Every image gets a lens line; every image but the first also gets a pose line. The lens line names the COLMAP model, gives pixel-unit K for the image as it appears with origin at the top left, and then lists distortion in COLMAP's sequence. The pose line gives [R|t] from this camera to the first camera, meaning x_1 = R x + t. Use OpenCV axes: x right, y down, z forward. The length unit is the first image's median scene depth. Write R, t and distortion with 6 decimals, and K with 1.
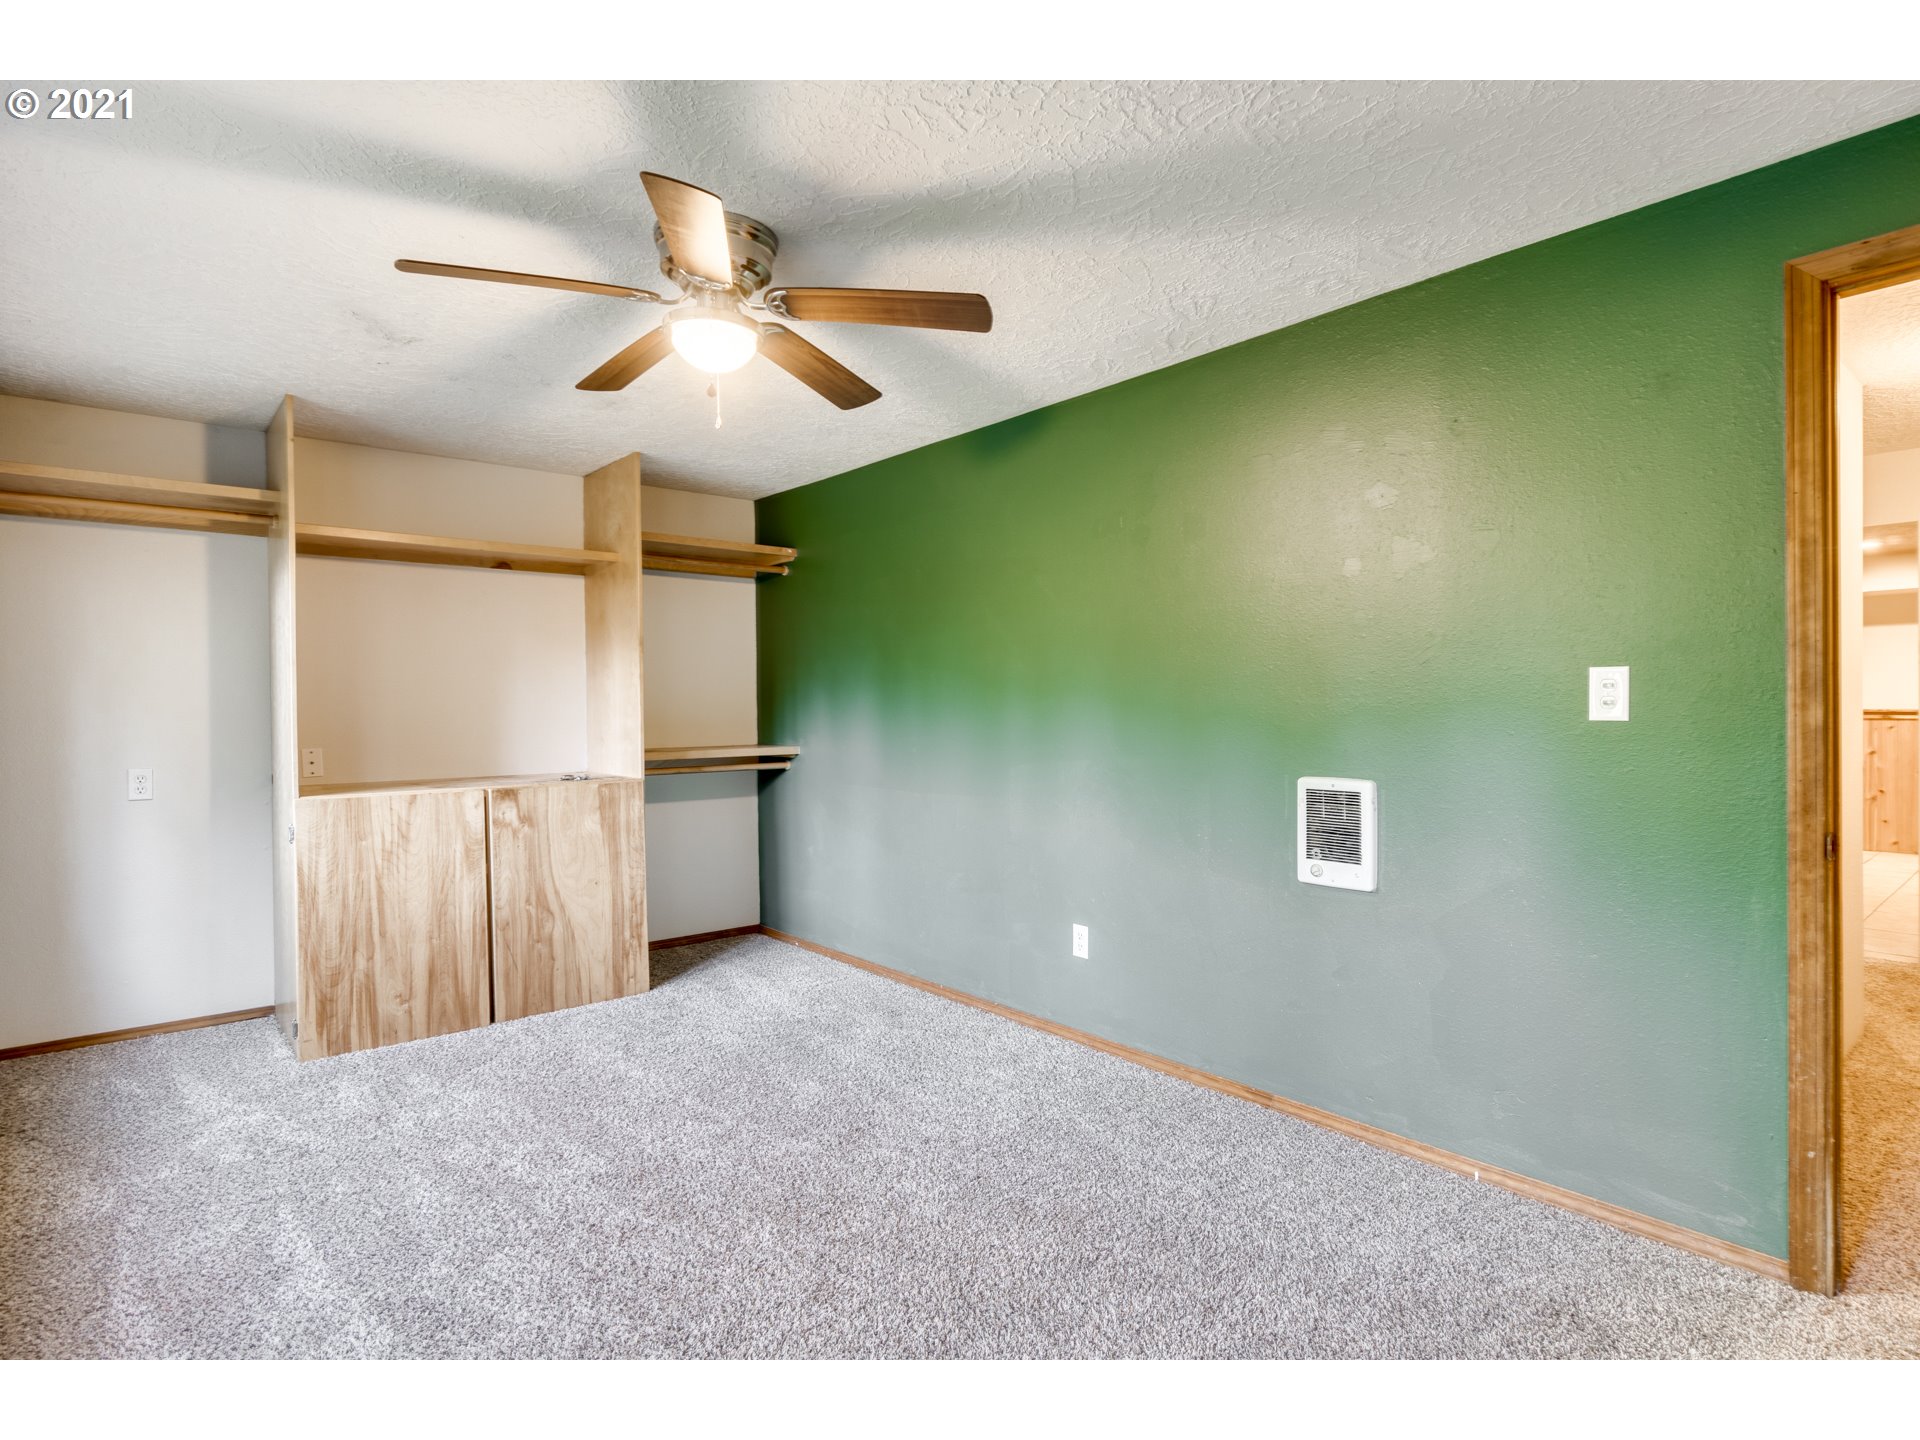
lens RADIAL K [[993.1, 0, 952.8], [0, 993.1, 716.1], [0, 0, 1]] dist [0.001120, 0.001336]
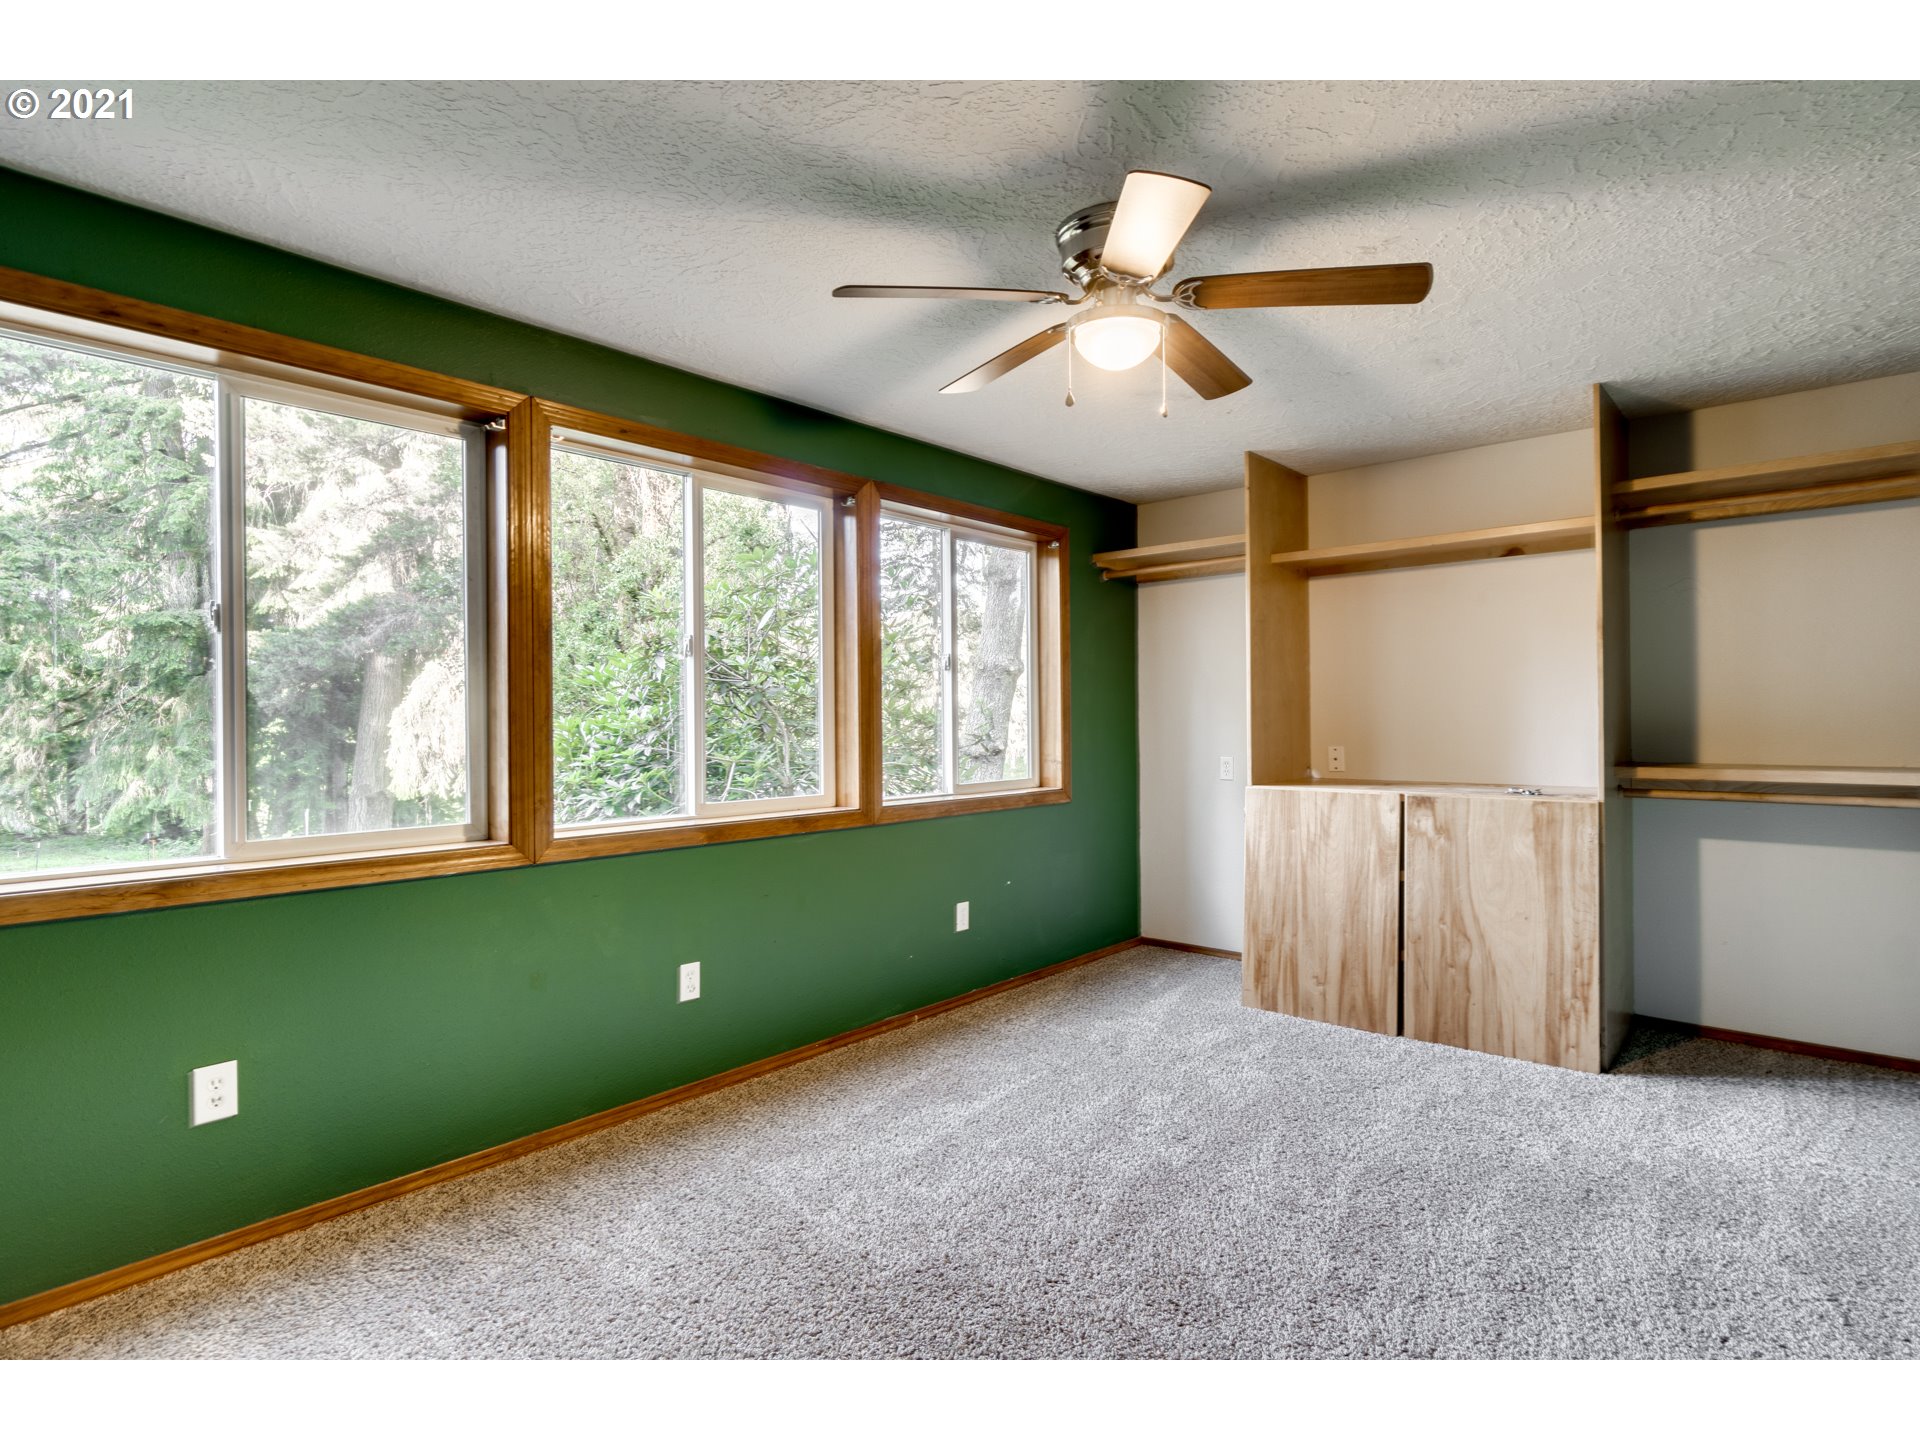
lens RADIAL K [[993.1, 0, 952.8], [0, 993.1, 716.1], [0, 0, 1]] dist [0.001120, 0.001336]
pose [[0.147365, 0.003984, -0.989074, 0.433900], [-0.002397, 0.999990, 0.003671, -0.005150], [0.989079, 0.001830, 0.147373, 0.430347]]
